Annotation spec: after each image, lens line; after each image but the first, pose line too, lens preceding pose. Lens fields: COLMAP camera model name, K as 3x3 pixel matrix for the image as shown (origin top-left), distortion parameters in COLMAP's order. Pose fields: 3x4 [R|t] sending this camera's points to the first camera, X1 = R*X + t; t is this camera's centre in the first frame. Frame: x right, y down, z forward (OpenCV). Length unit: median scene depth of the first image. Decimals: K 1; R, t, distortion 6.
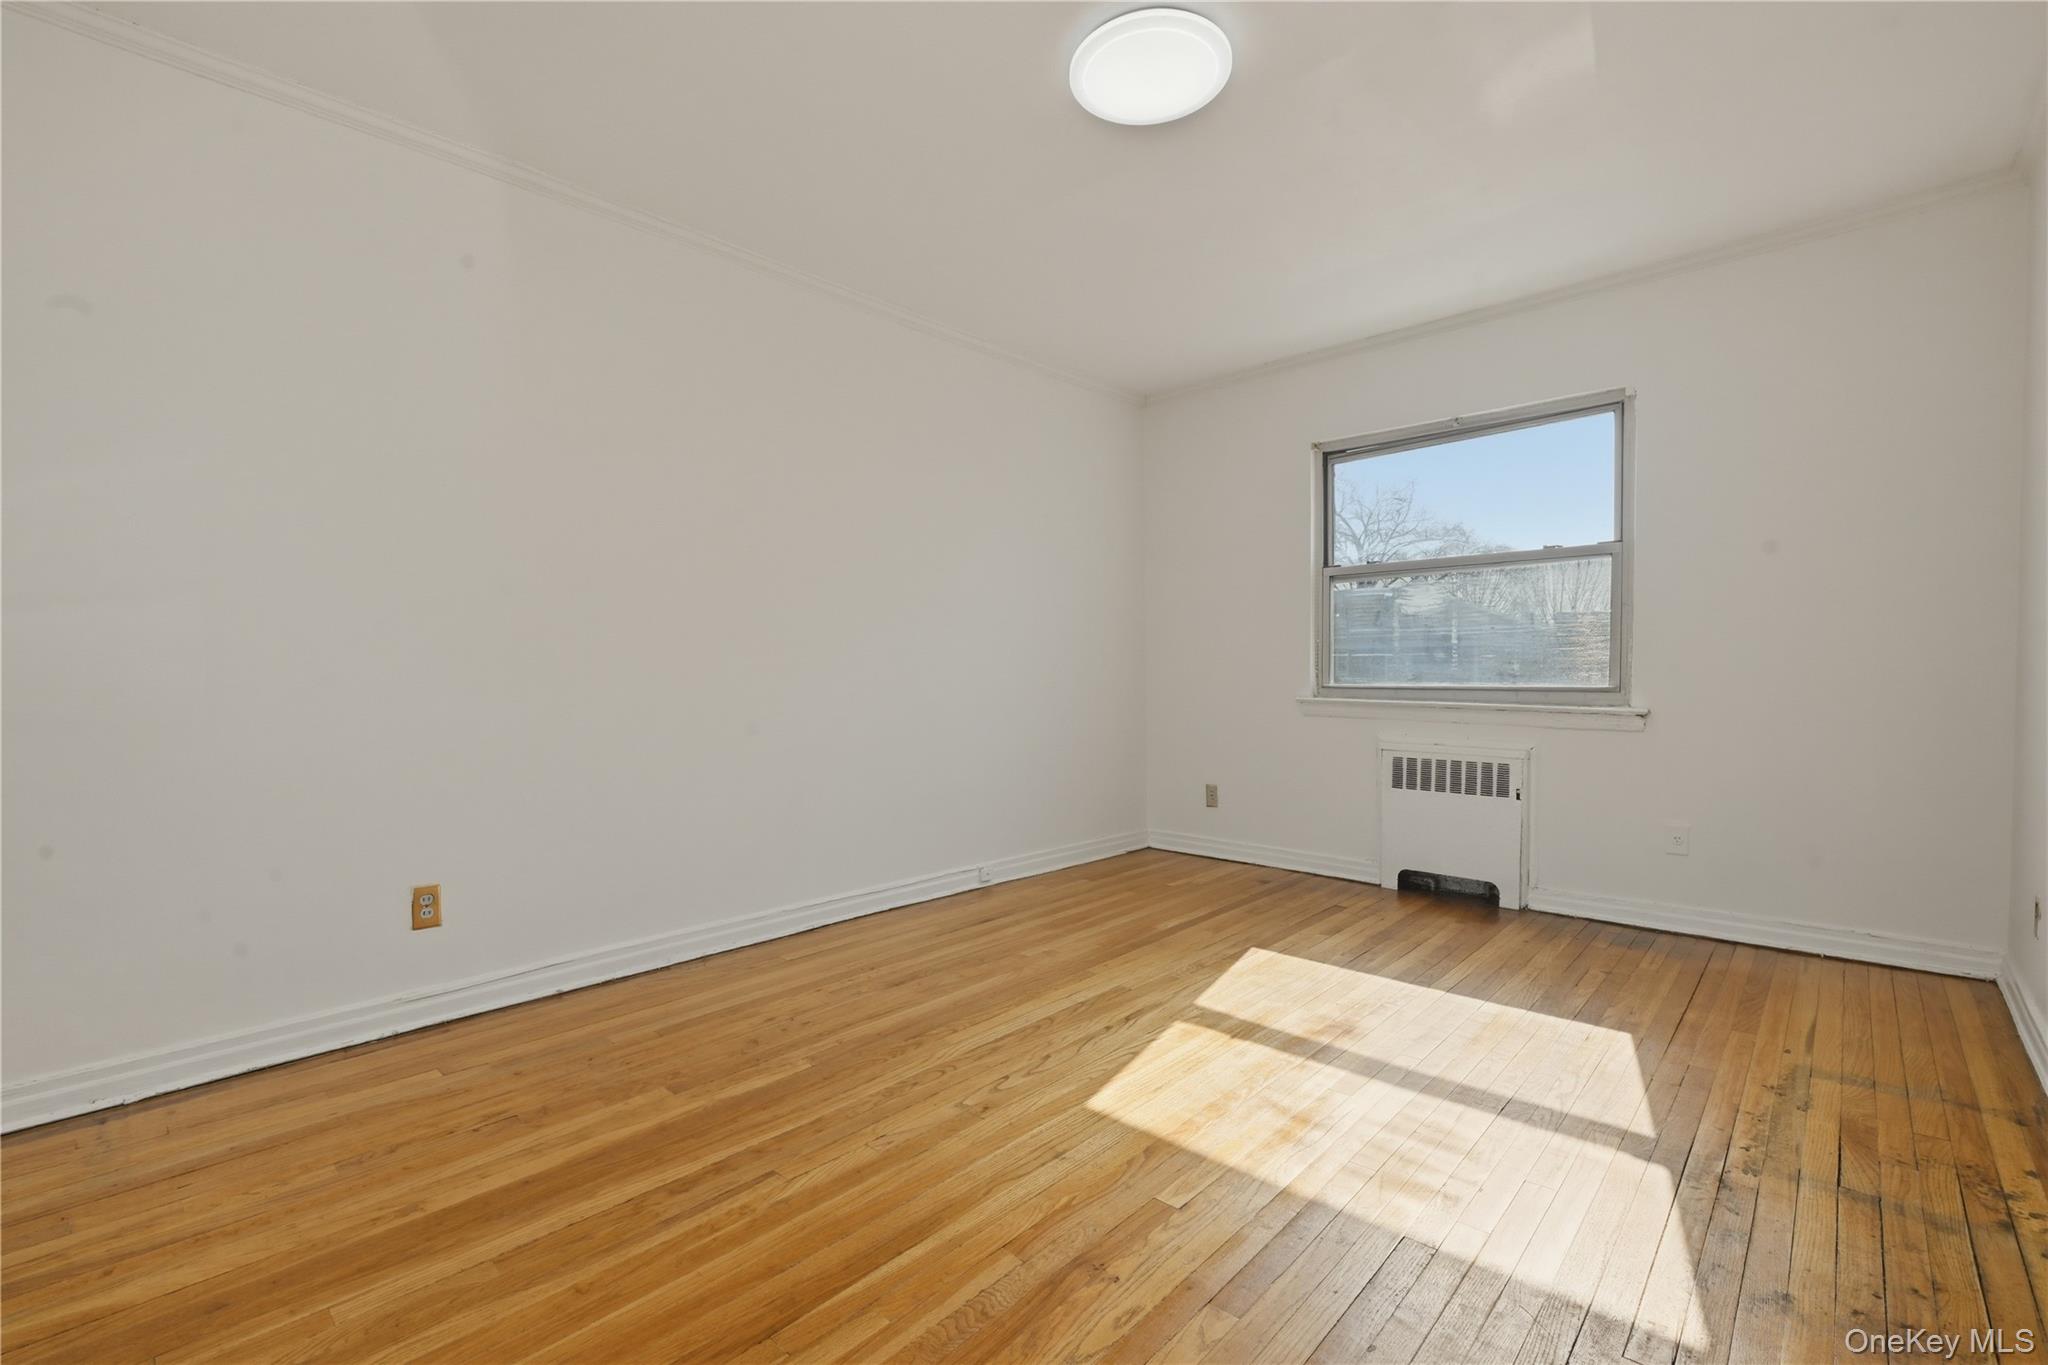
lens RADIAL K [[892.5, 0, 1026.0], [0, 892.5, 699.4], [0, 0, 1]] dist [-0.002195, -0.000652]
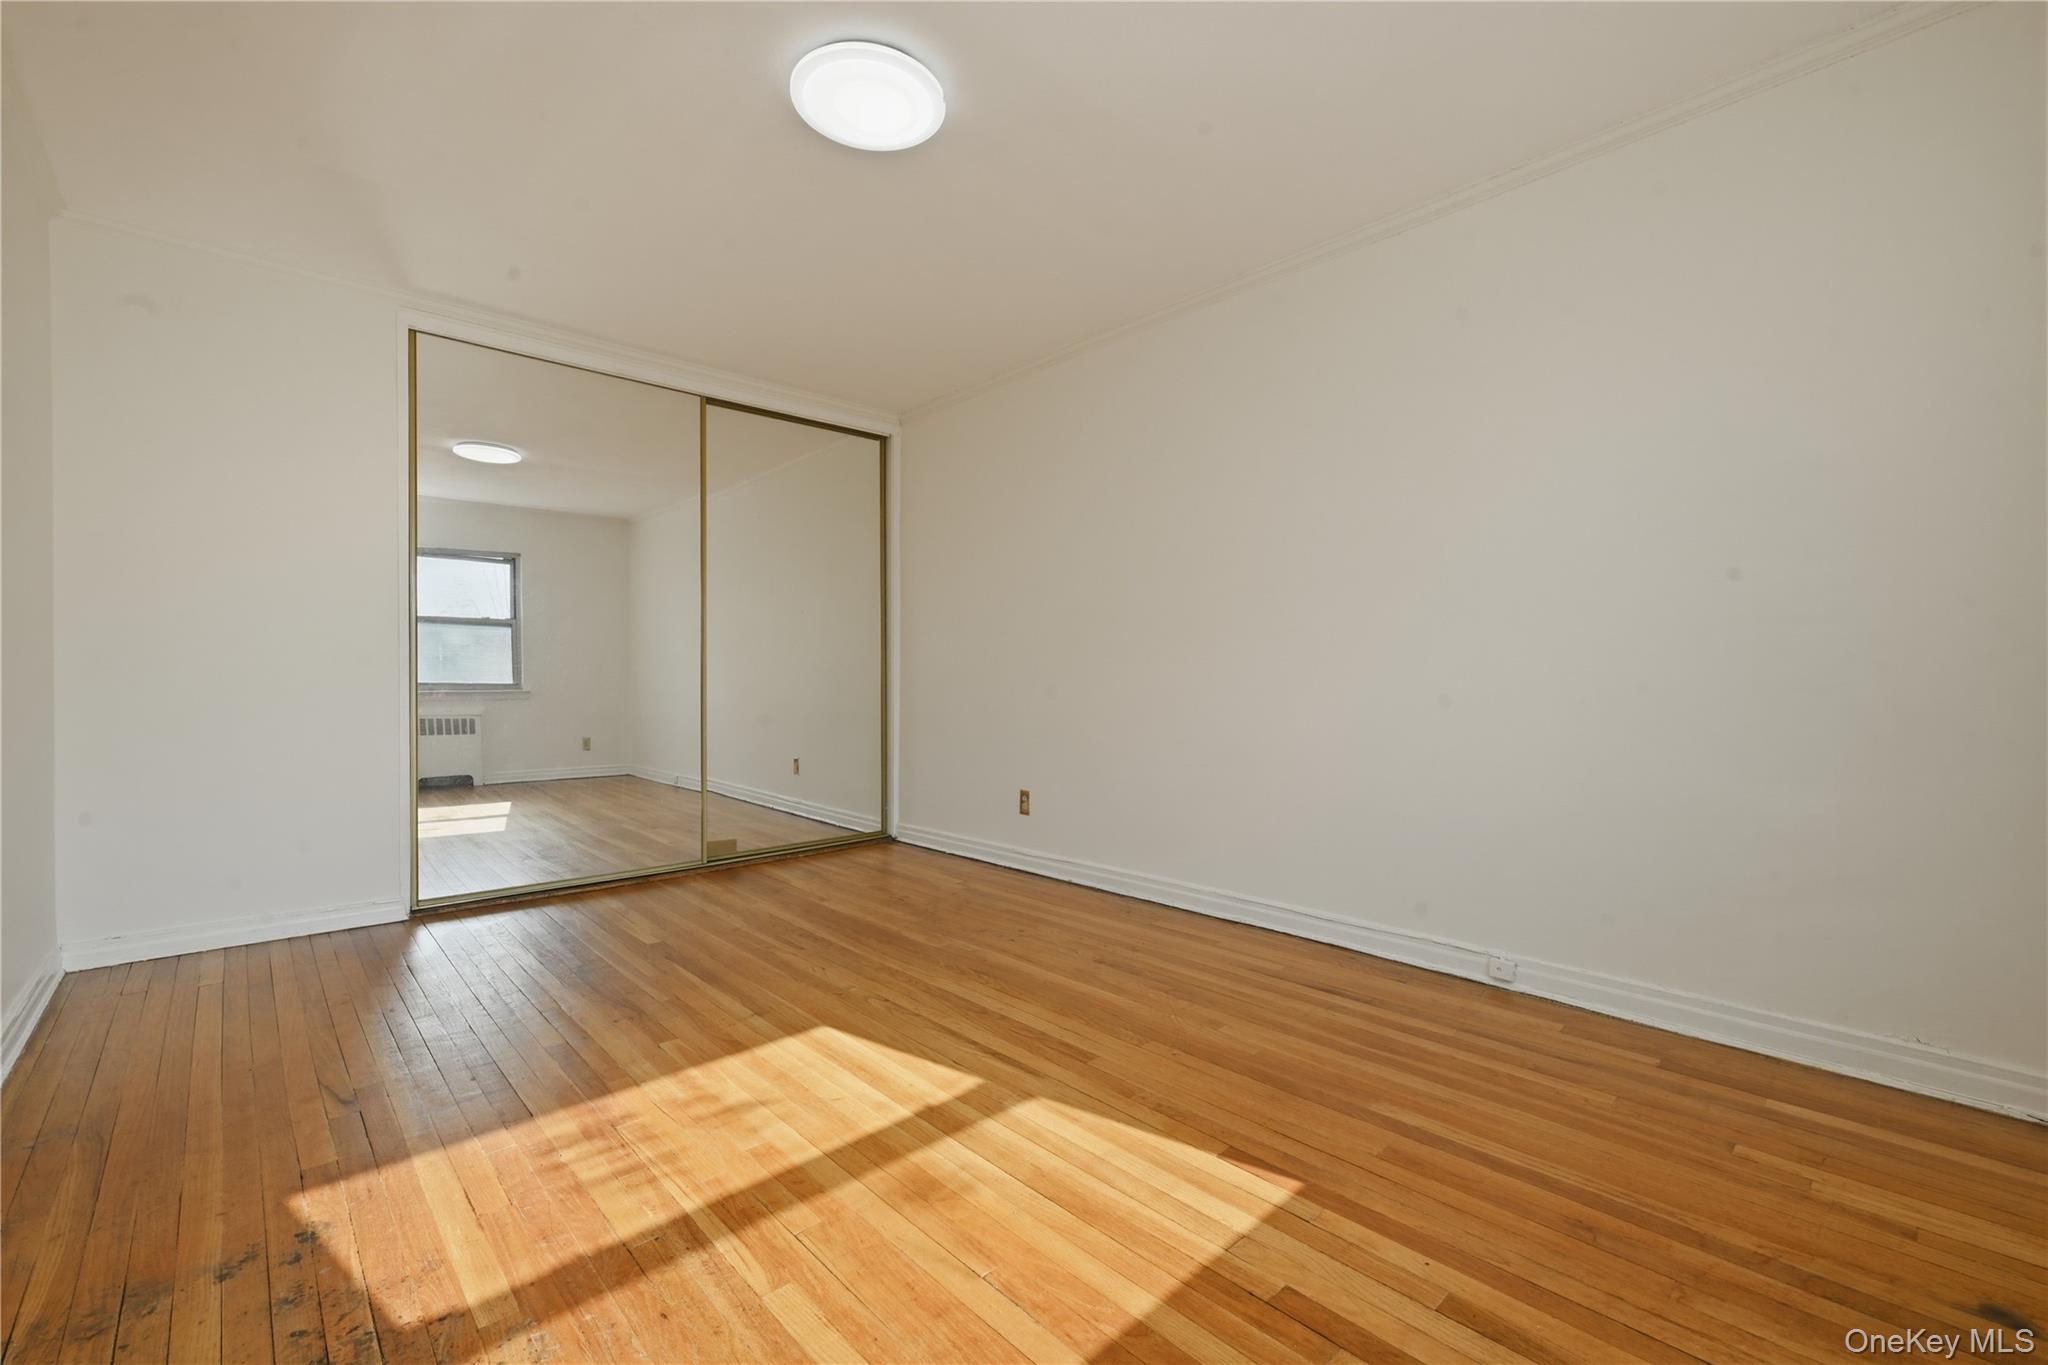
lens RADIAL K [[845.3, 0, 1025.0], [0, 845.3, 681.0], [0, 0, 1]] dist [0.000911, -0.000010]
pose [[-0.069577, 0.015696, -0.997453, 0.886991], [-0.022570, 0.999595, 0.017304, -0.032385], [0.997321, 0.023717, -0.069195, 0.998659]]
